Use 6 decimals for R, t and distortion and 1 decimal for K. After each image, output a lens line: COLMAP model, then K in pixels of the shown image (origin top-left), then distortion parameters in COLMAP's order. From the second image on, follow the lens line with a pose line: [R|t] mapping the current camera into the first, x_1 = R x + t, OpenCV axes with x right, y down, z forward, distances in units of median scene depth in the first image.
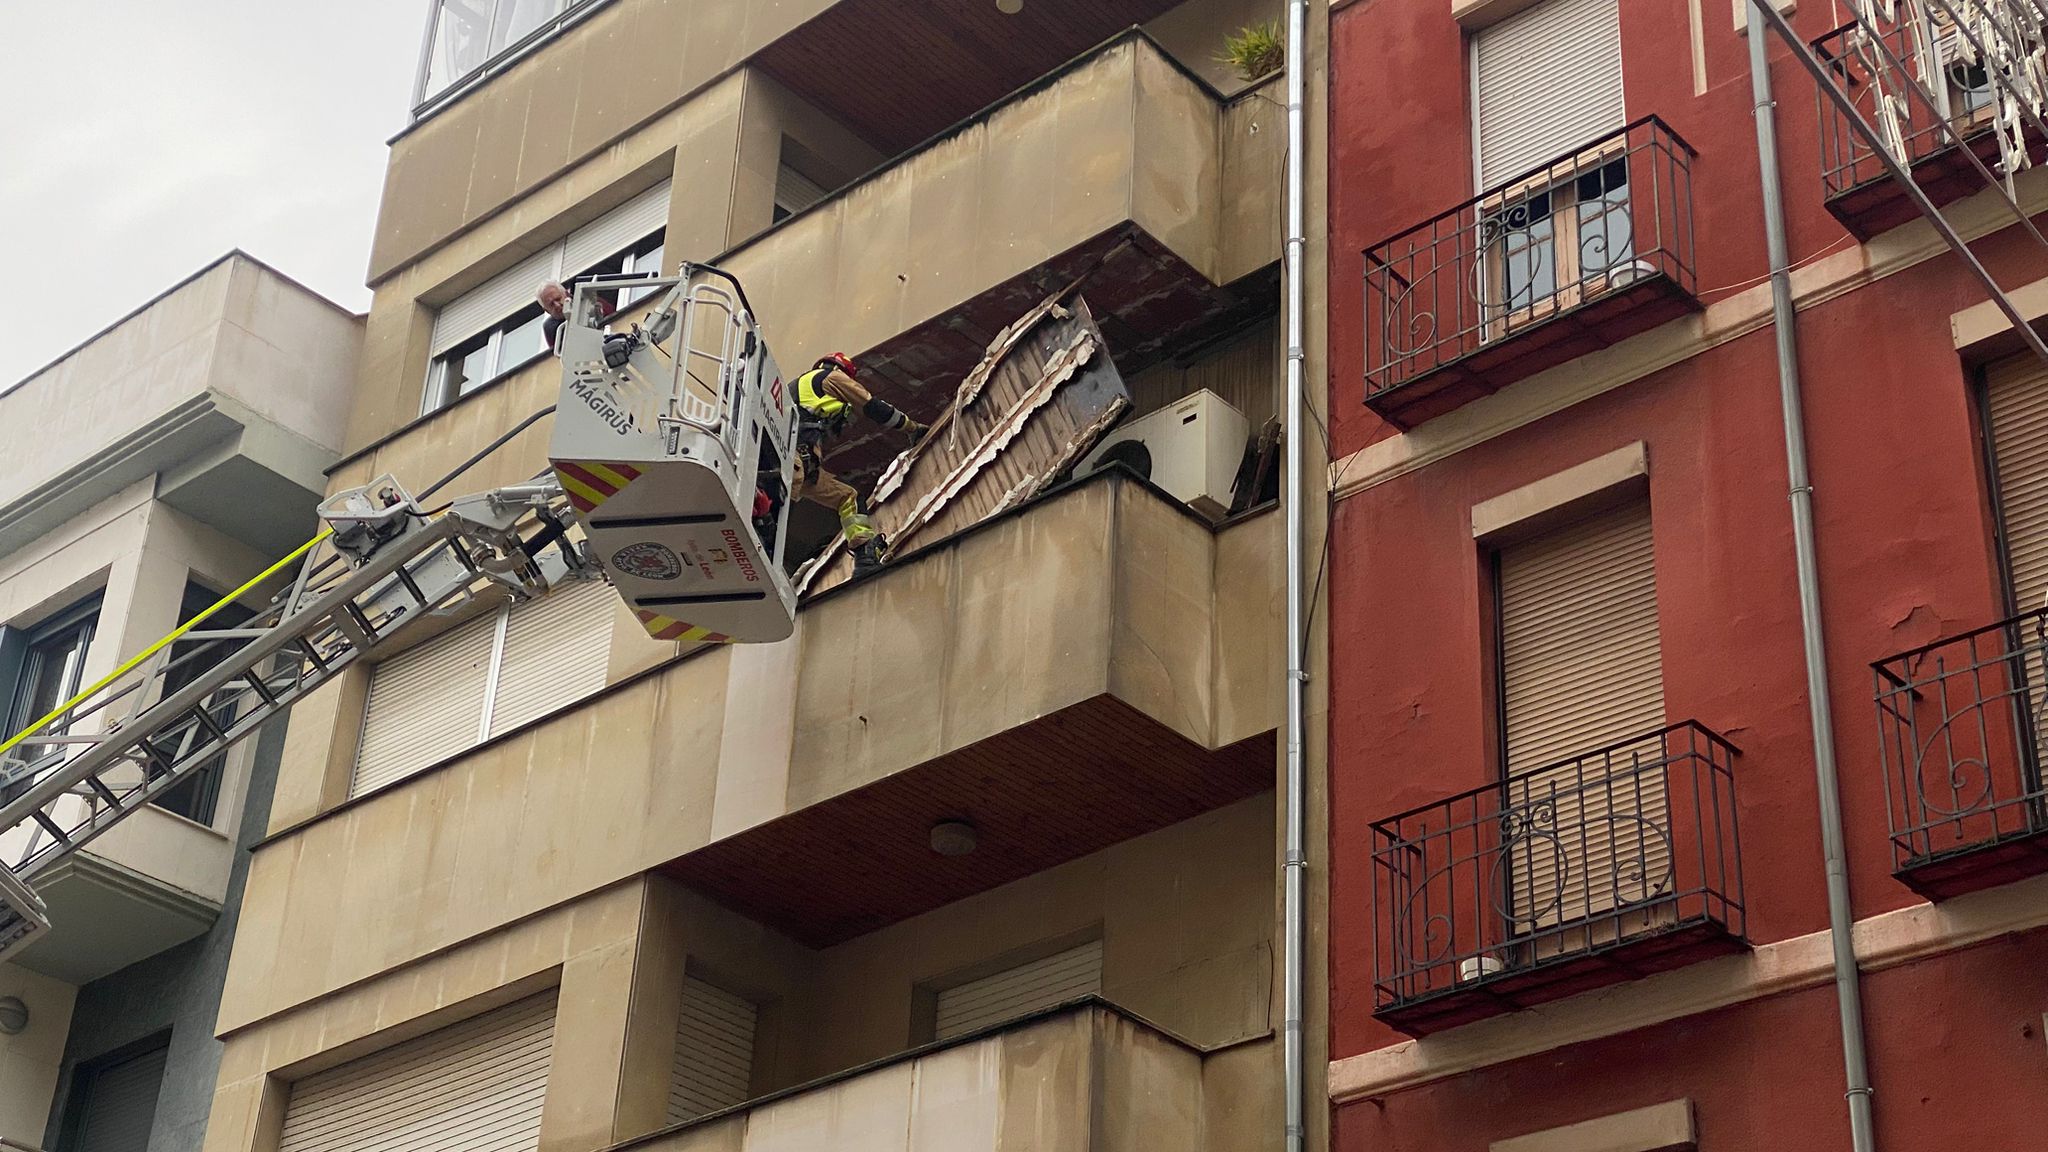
lens RADIAL K [[3025.4, 0, 1042.0], [0, 3025.4, 571.2], [0, 0, 1]] dist [0.162677, -0.106088]
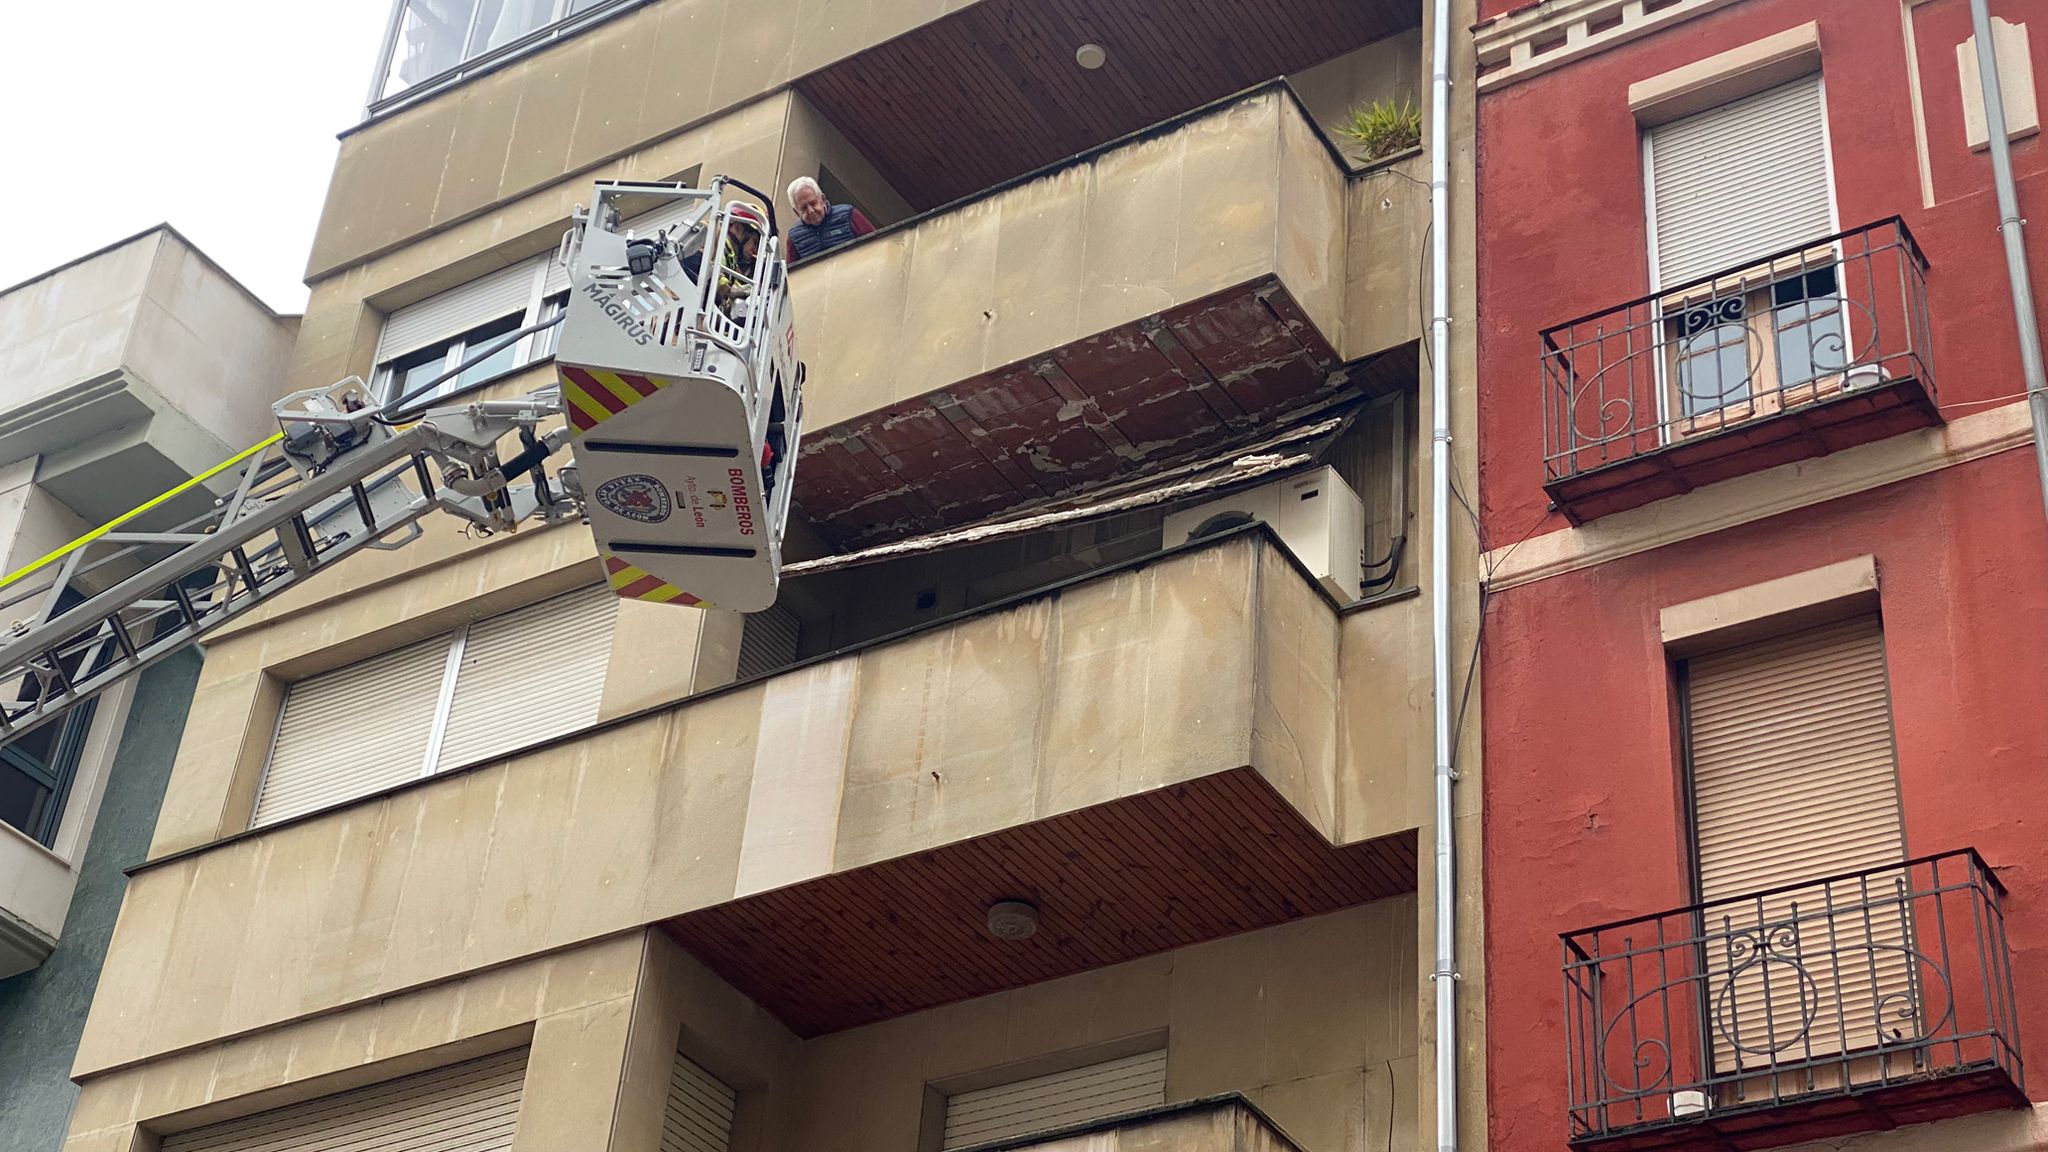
lens RADIAL K [[3025.4, 0, 1042.0], [0, 3025.4, 571.2], [0, 0, 1]] dist [0.162677, -0.106088]
pose [[0.985691, 0.121639, 0.116692, -0.140309], [-0.112804, 0.990427, -0.079559, 0.056844], [-0.125253, 0.065258, 0.989976, 0.100175]]
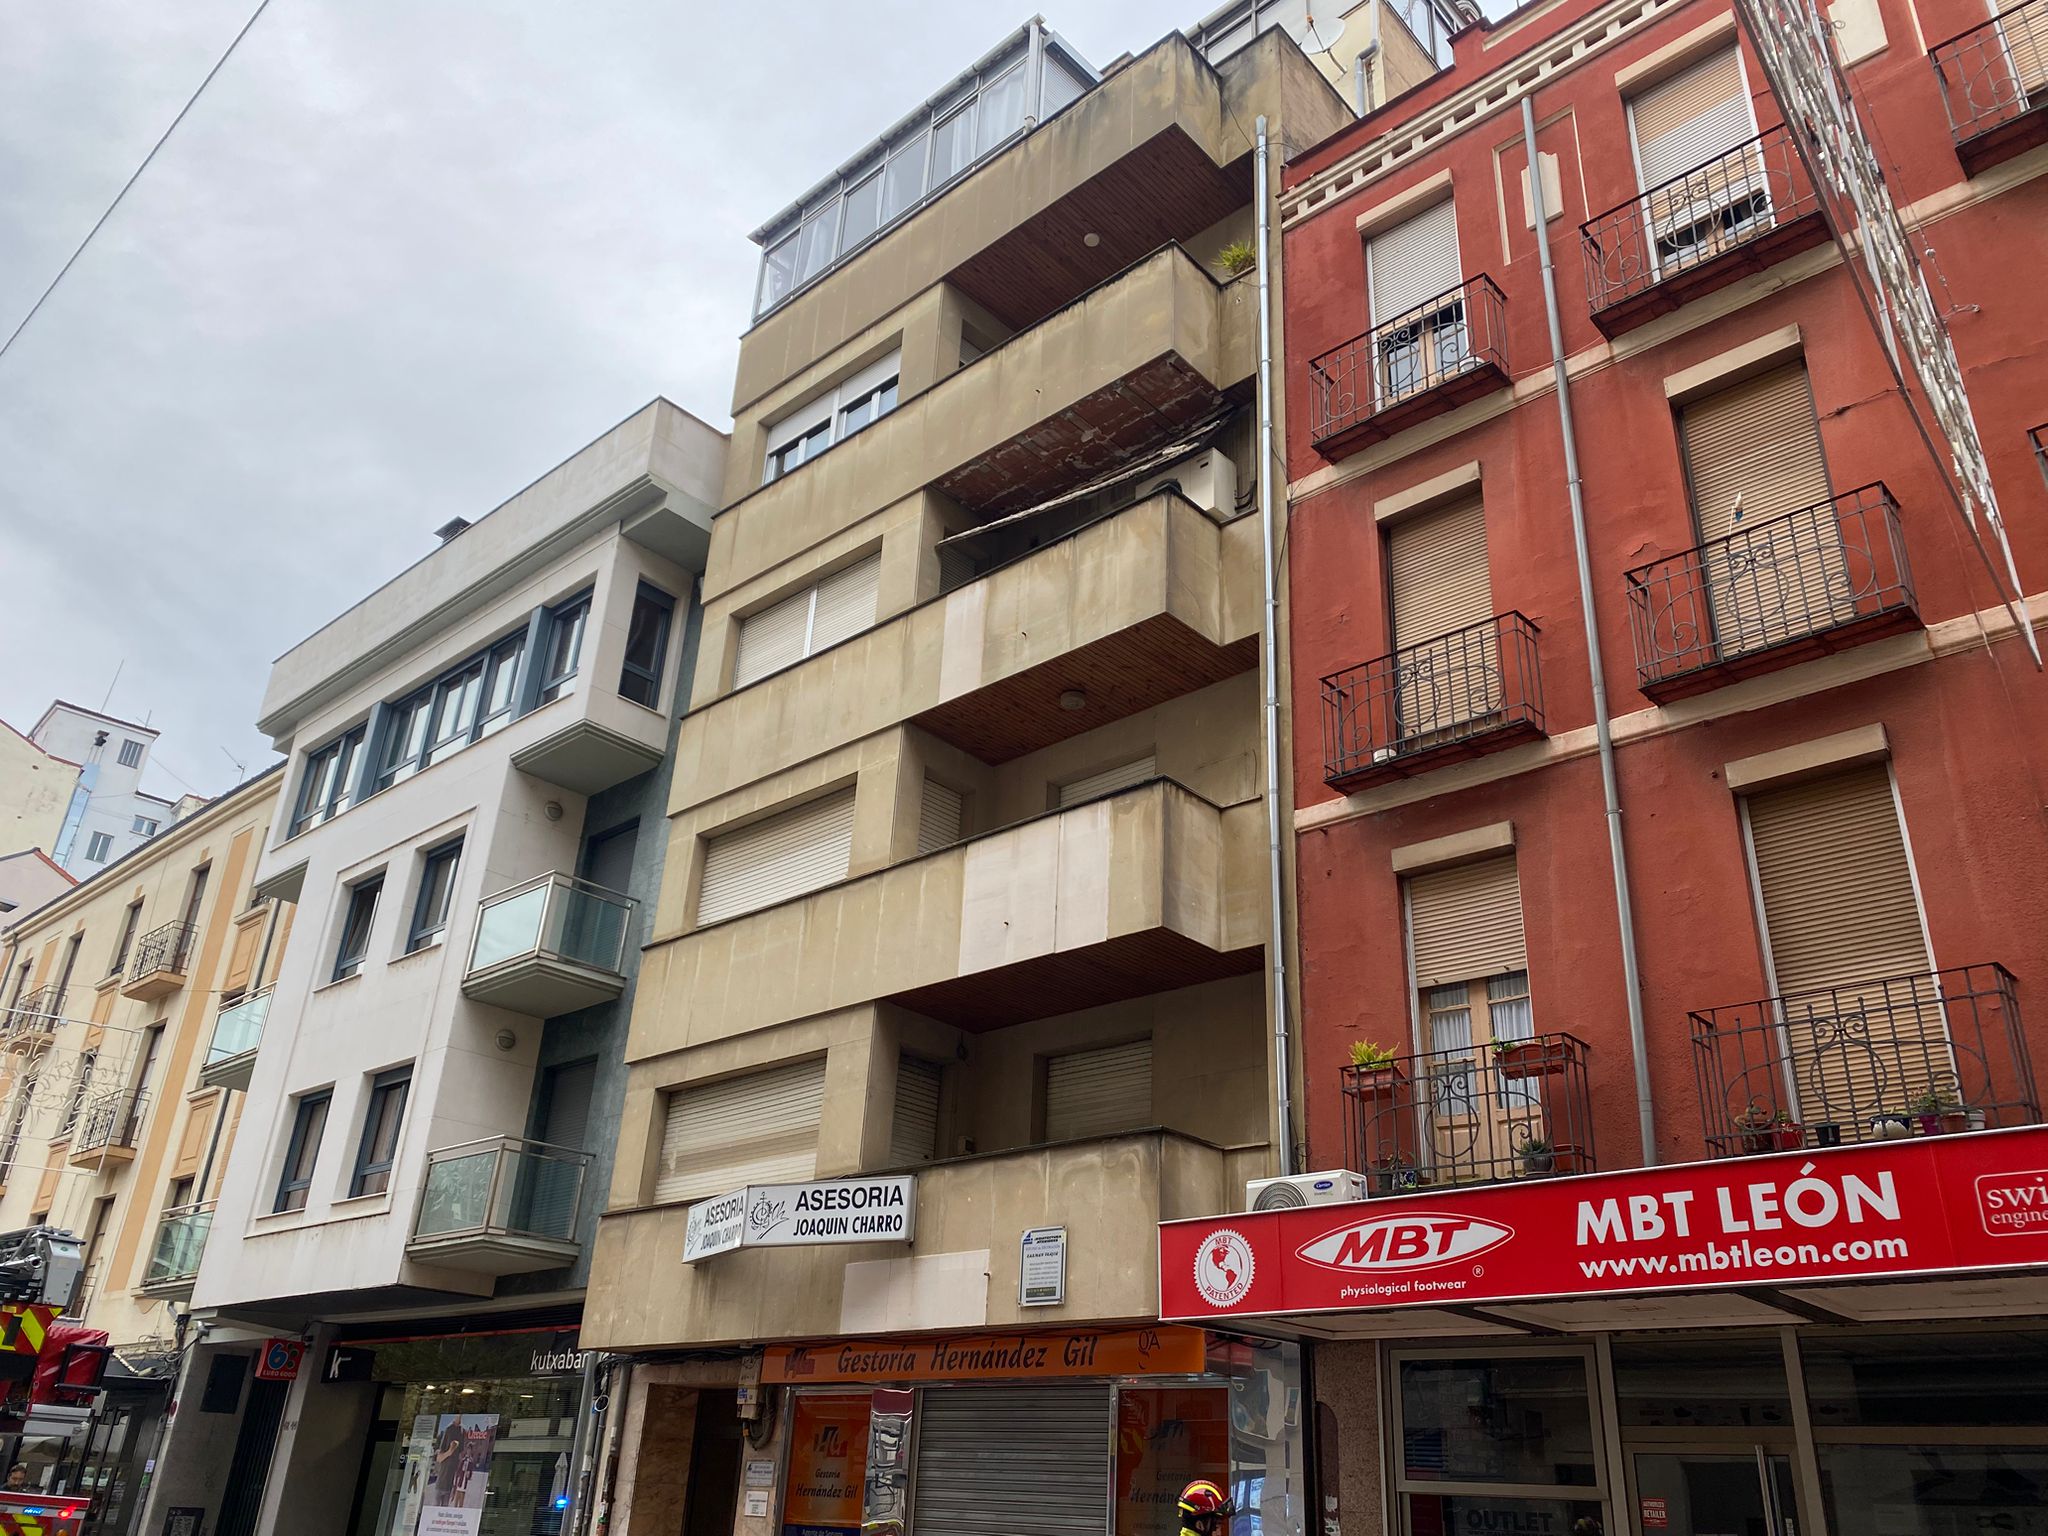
lens RADIAL K [[1539.3, 0, 1039.9], [0, 1539.3, 773.8], [0, 0, 1]] dist [0.146449, -0.350960]
pose [[0.999982, -0.002740, -0.005428, -0.044748], [0.003238, 0.995562, 0.094047, 0.045781], [0.005146, -0.094063, 0.995553, 0.076958]]
